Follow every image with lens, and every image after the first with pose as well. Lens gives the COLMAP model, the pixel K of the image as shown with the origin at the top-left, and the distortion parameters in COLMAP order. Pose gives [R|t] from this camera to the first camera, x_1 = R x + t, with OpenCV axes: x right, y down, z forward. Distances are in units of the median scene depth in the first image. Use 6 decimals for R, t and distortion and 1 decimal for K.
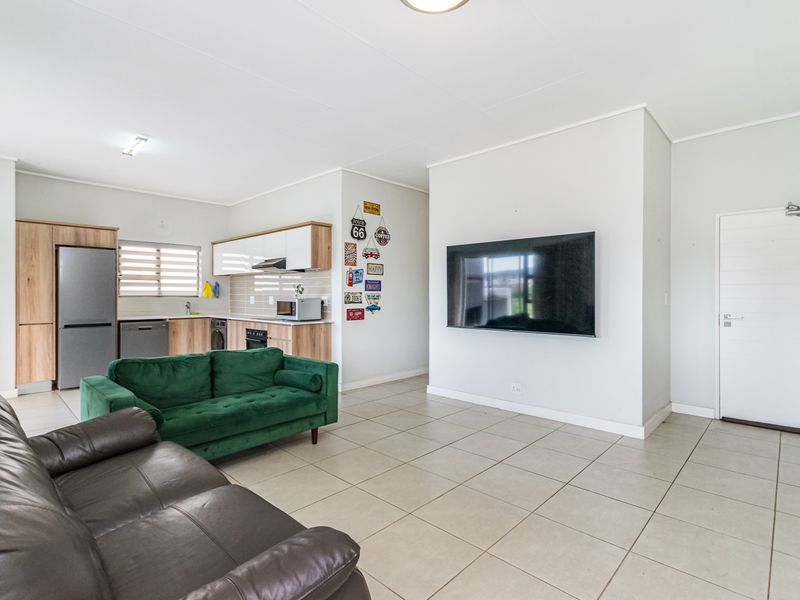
lens RADIAL K [[401.9, 0, 404.3], [0, 401.9, 296.2], [0, 0, 1]] dist [0.000007, -0.000227]
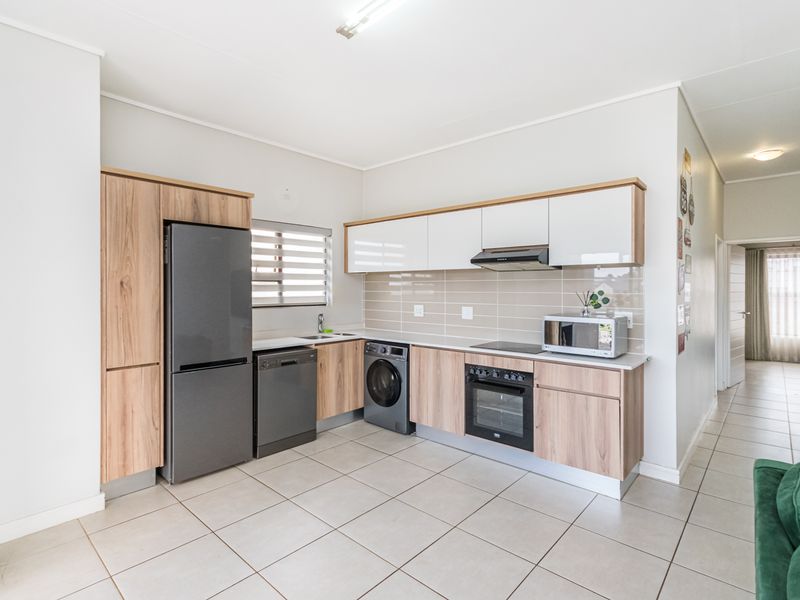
lens RADIAL K [[411.8, 0, 397.8], [0, 411.8, 292.1], [0, 0, 1]] dist [0.002737, 0.000258]
pose [[0.999866, -0.000834, 0.016344, -0.519807], [0.000742, 0.999984, 0.005596, -0.030396], [-0.016348, -0.005583, 0.999851, 0.402320]]
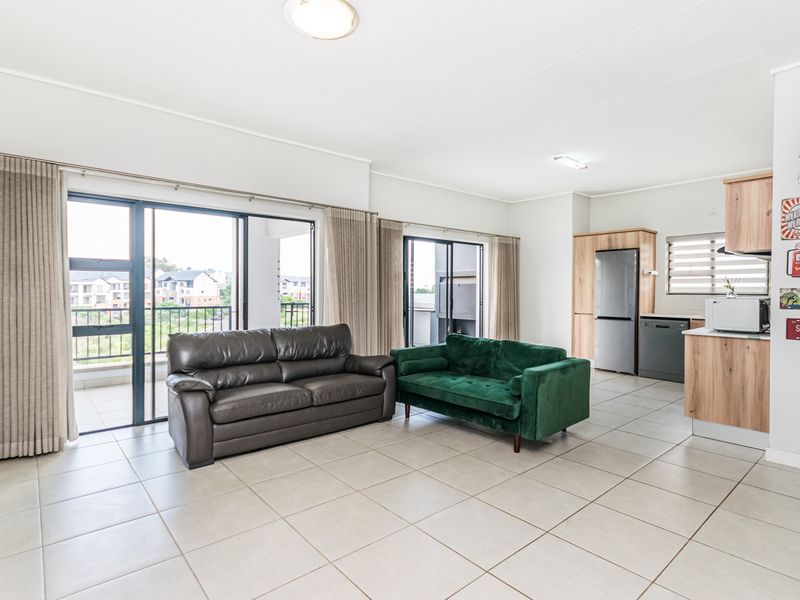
lens RADIAL K [[429.0, 0, 402.3], [0, 429.0, 295.7], [0, 0, 1]] dist [-0.001105, -0.000131]
pose [[-0.097987, 0.012675, -0.995107, 0.472729], [-0.009318, 0.999863, 0.013653, -0.002472], [0.995144, 0.010610, -0.097855, 0.501185]]
